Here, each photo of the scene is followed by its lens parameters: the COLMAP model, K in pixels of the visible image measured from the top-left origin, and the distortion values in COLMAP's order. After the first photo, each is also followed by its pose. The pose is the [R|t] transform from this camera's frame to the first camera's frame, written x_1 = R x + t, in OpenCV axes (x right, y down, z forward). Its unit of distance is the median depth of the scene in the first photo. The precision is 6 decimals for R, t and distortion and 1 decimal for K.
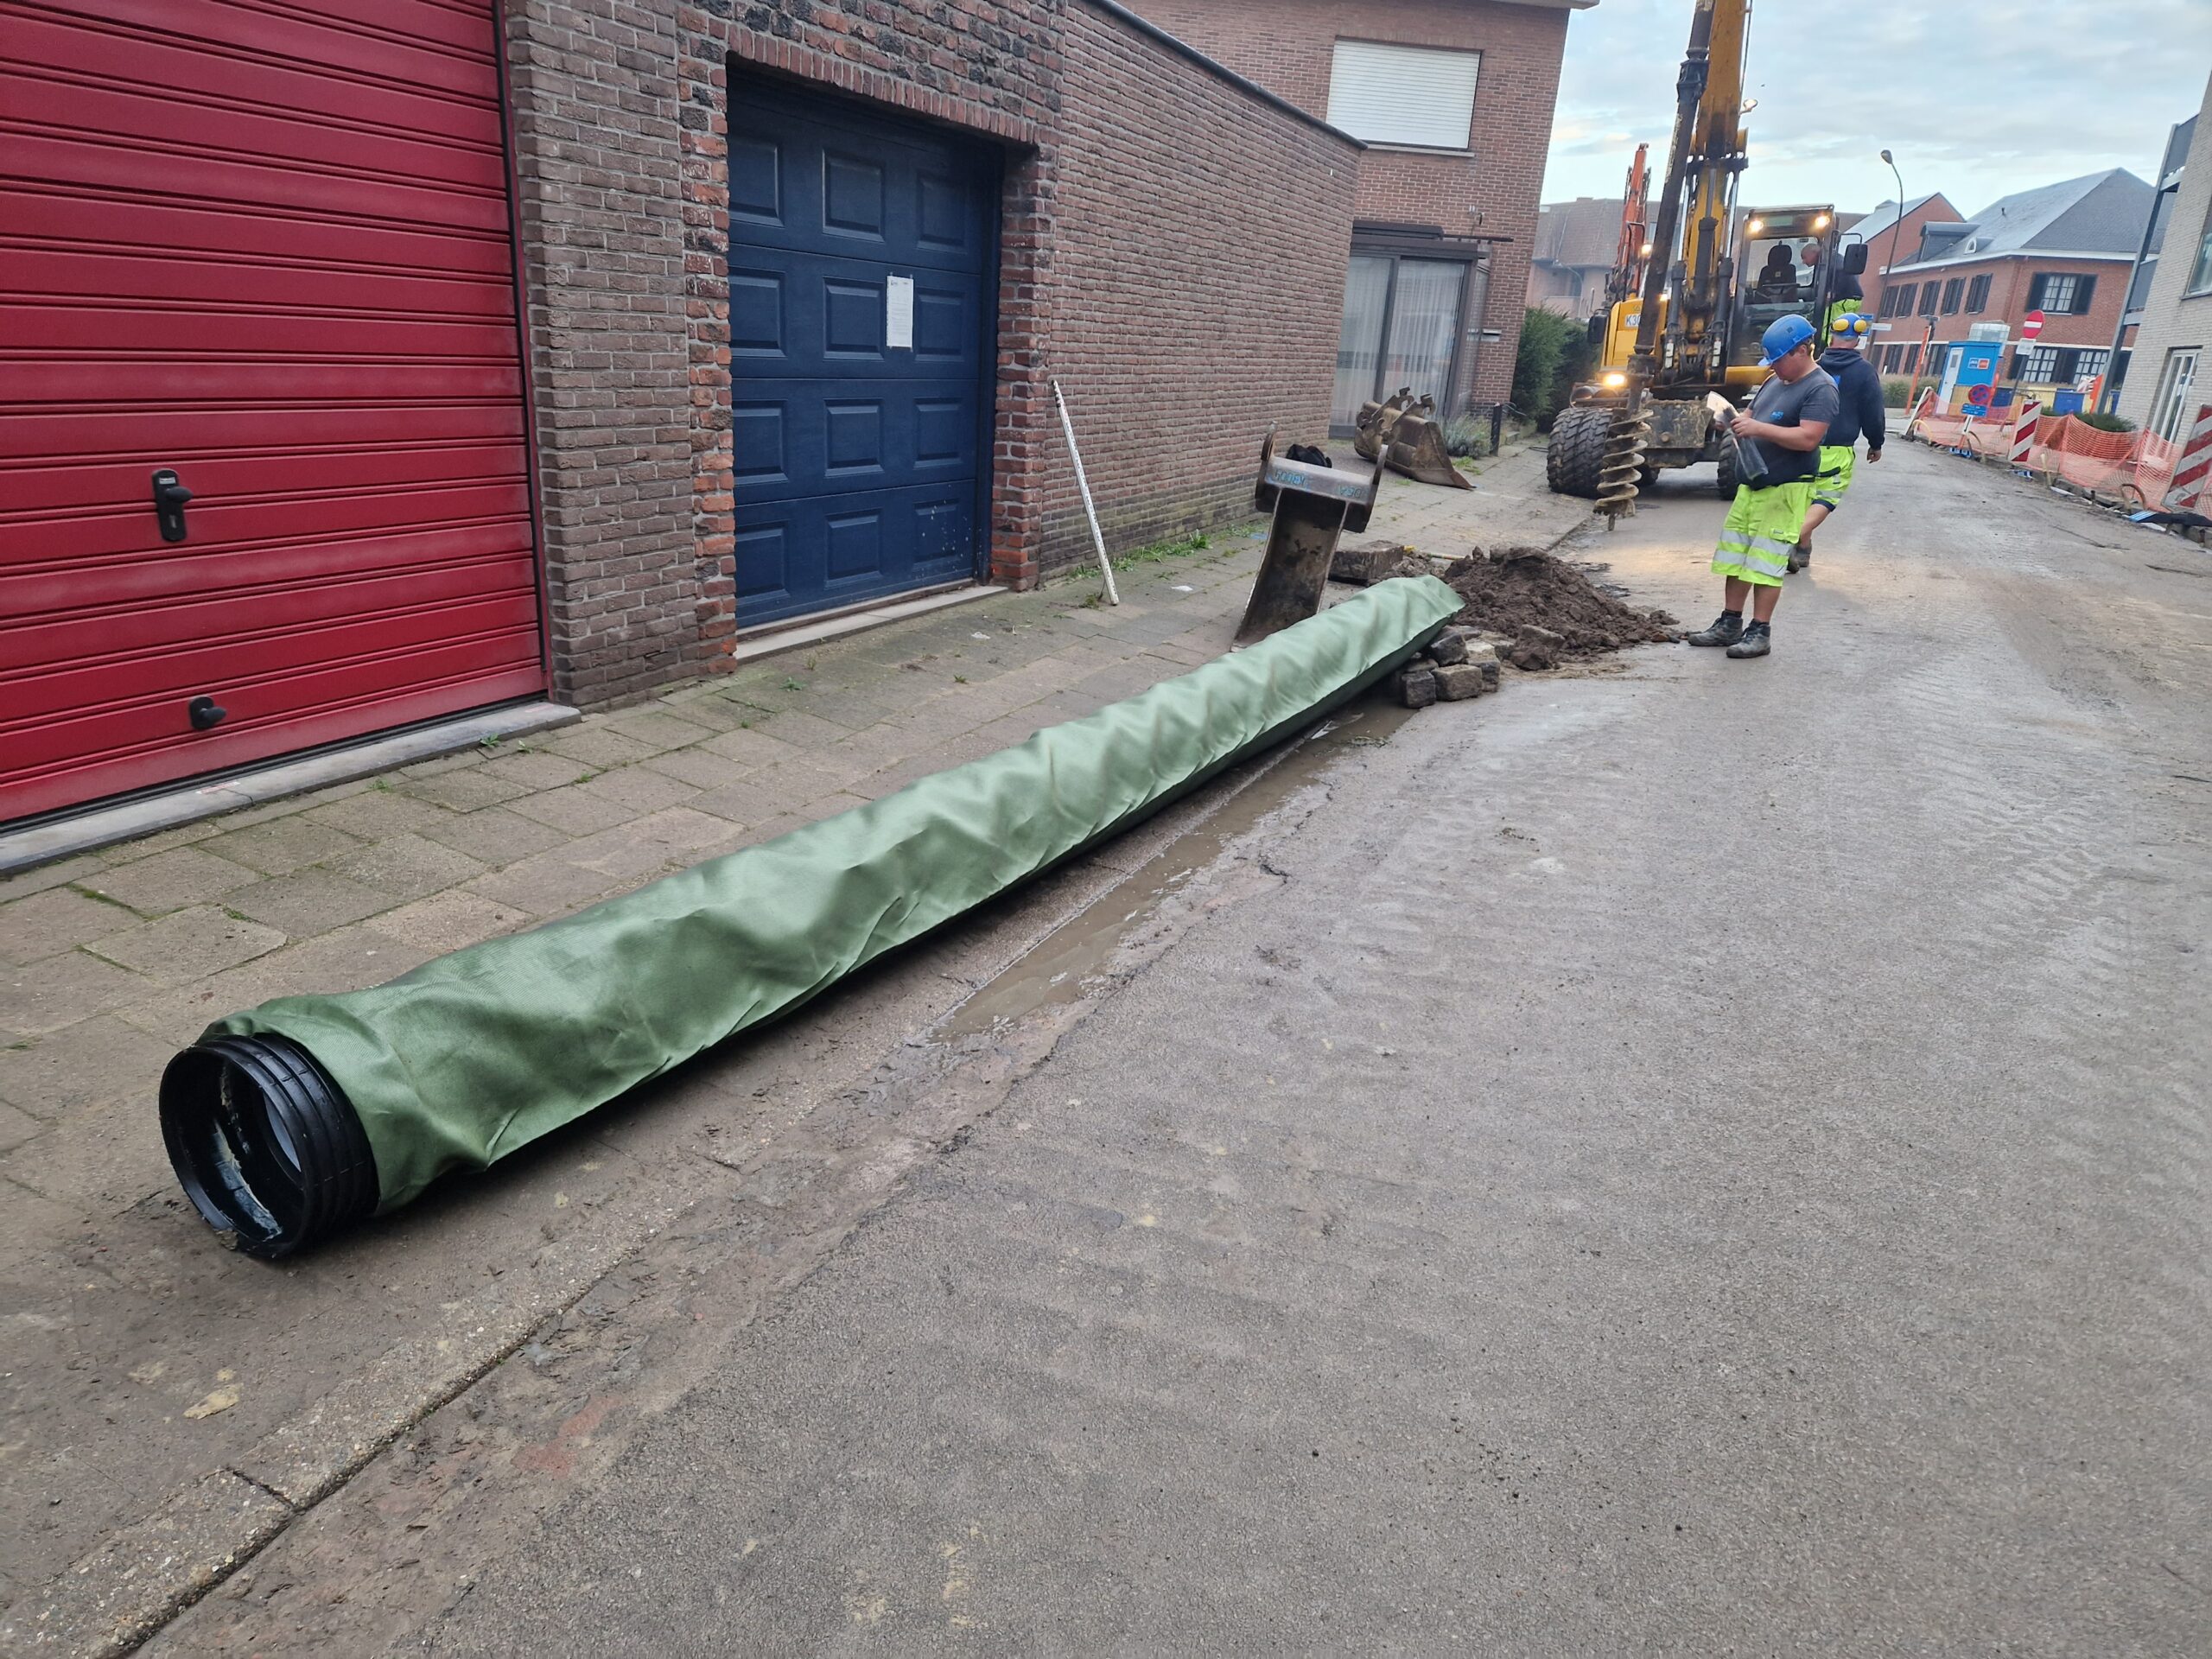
lens RADIAL K [[1437.2, 0, 1077.4], [0, 1437.2, 834.1], [0, 0, 1]] dist [0.077907, -0.061594]
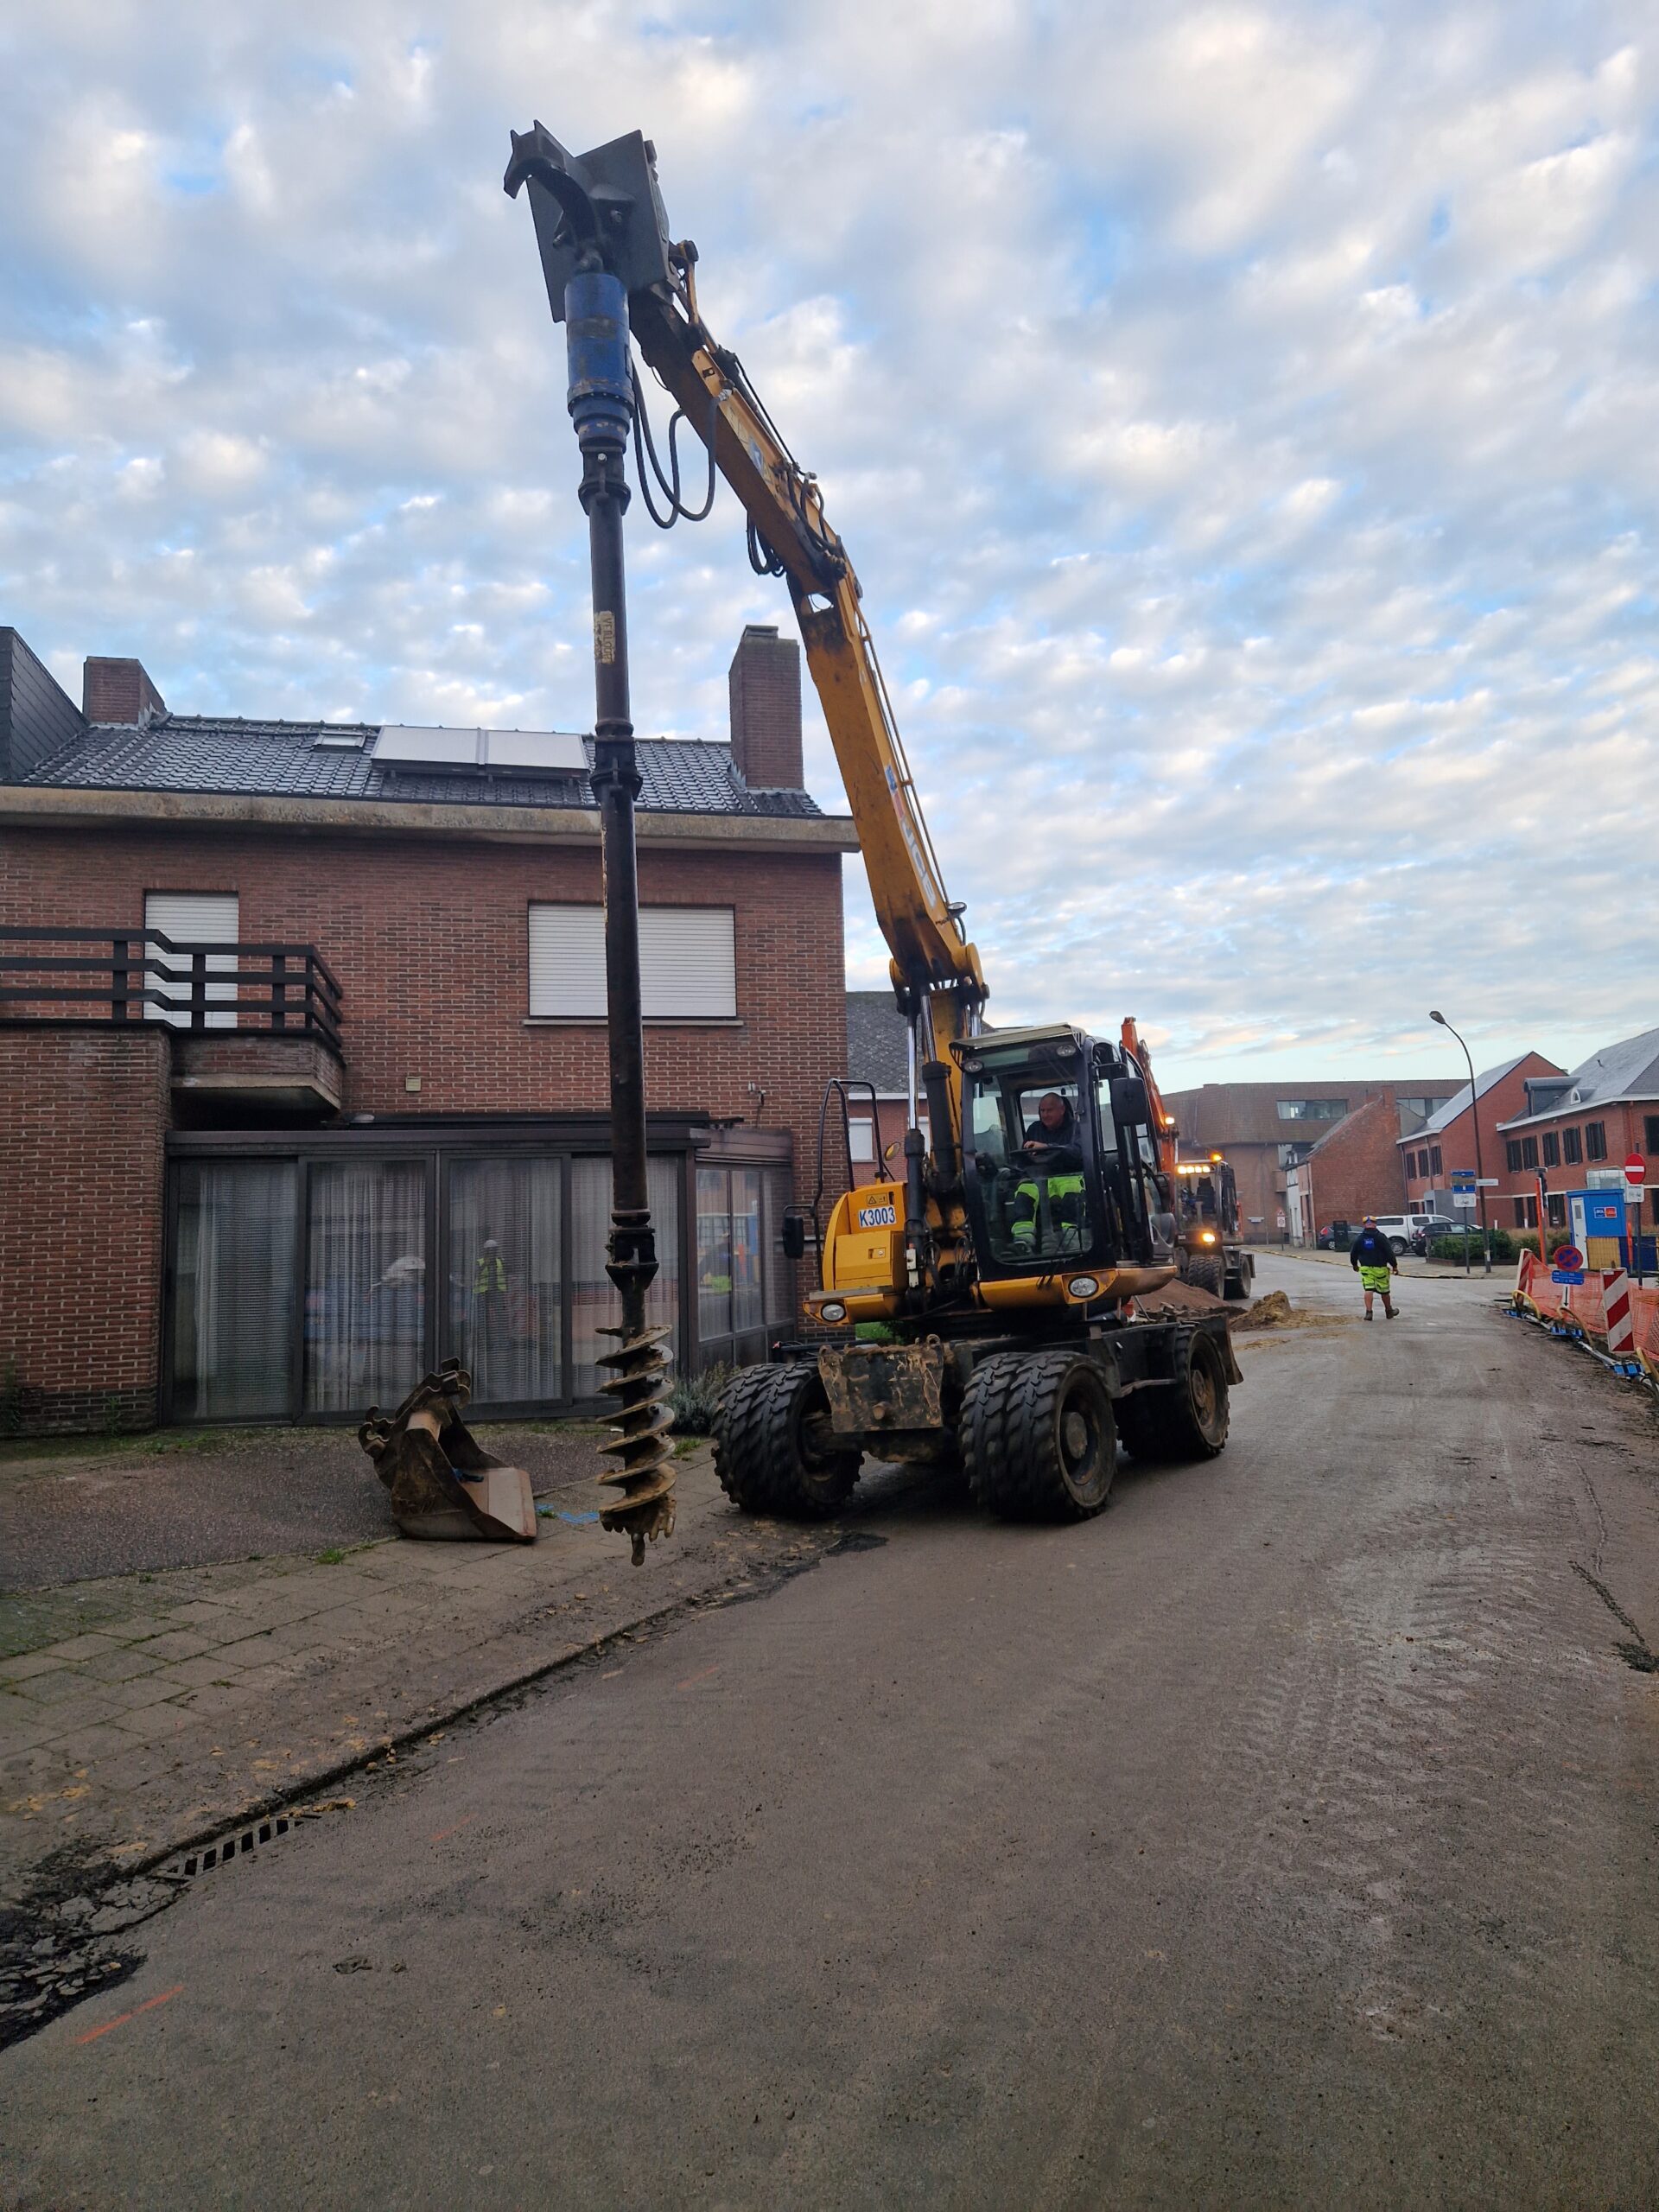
lens RADIAL K [[1450.4, 0, 823.2], [0, 1450.4, 1081.8], [0, 0, 1]] dist [0.081036, -0.066429]
pose [[0.996433, -0.082029, 0.019798, 0.116074], [0.082662, 0.901690, -0.424409, -0.045038], [0.016962, 0.424531, 0.905254, 0.130950]]
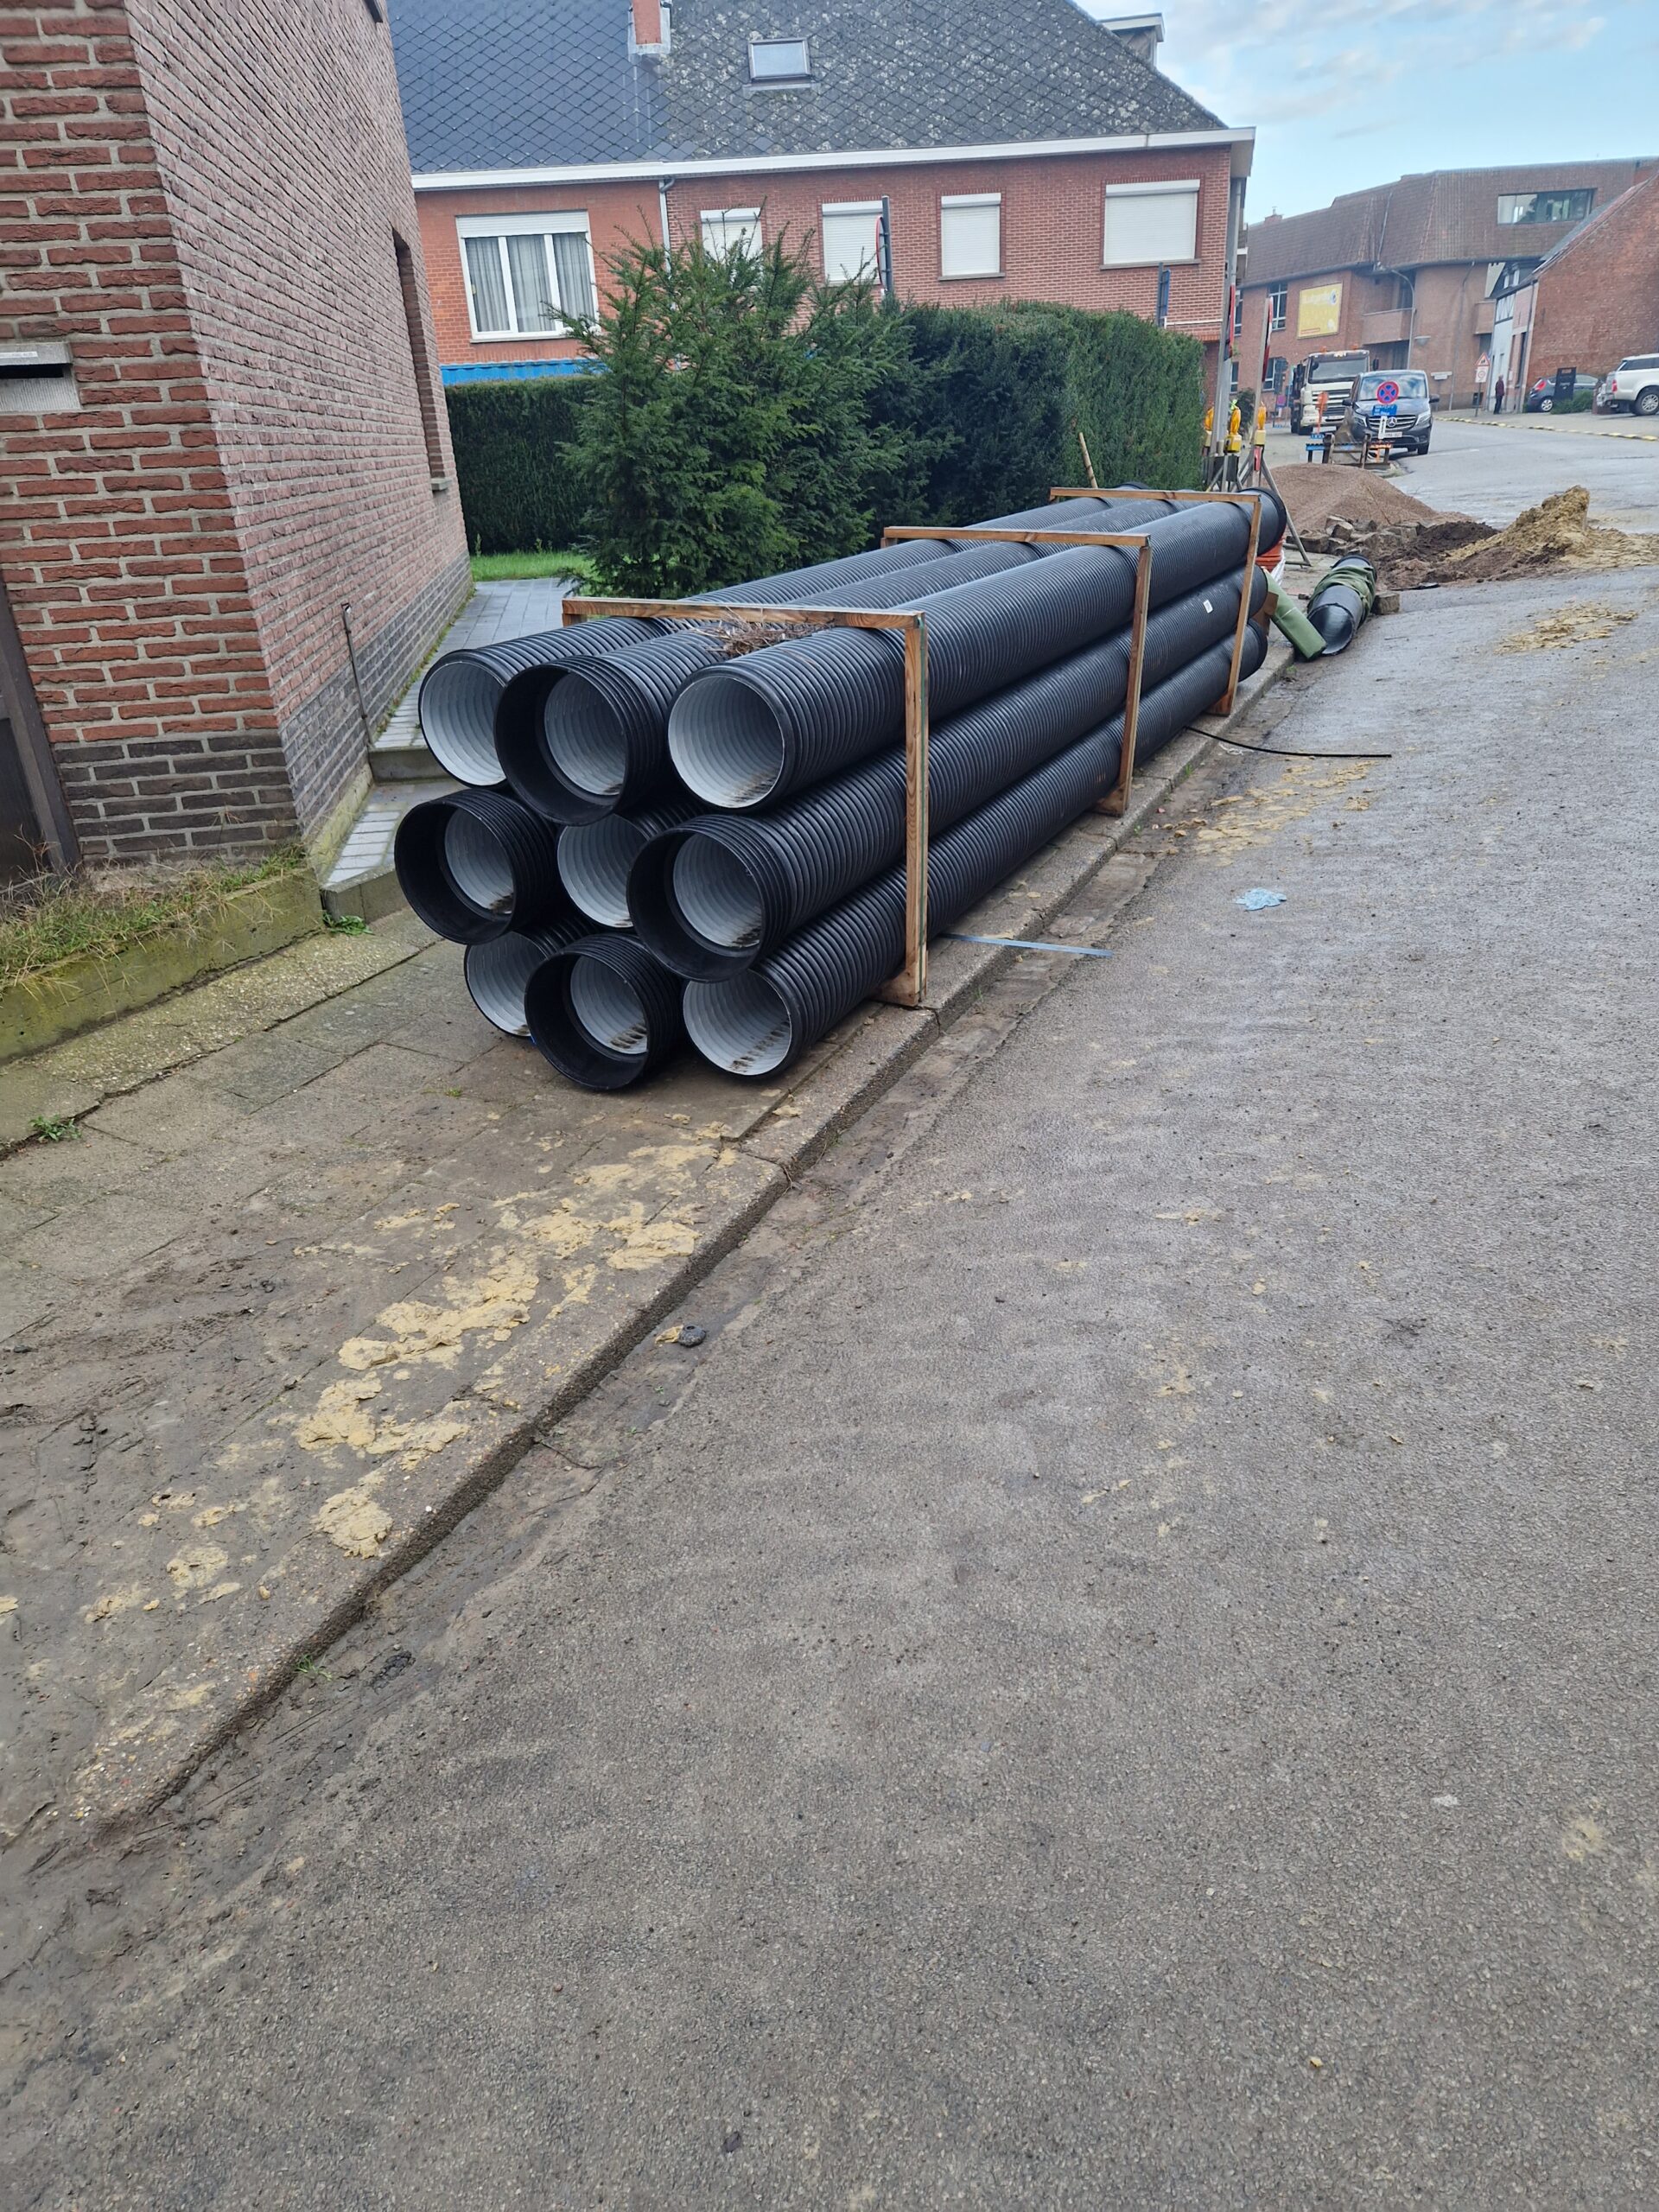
lens RADIAL K [[1437.2, 0, 829.5], [0, 1437.2, 1106.0], [0, 0, 1]] dist [0.077907, -0.061594]
pose [[0.992491, -0.081258, -0.091429, 0.161563], [0.089949, 0.991372, 0.095342, -0.109429], [0.082893, -0.102850, 0.991237, 0.342394]]
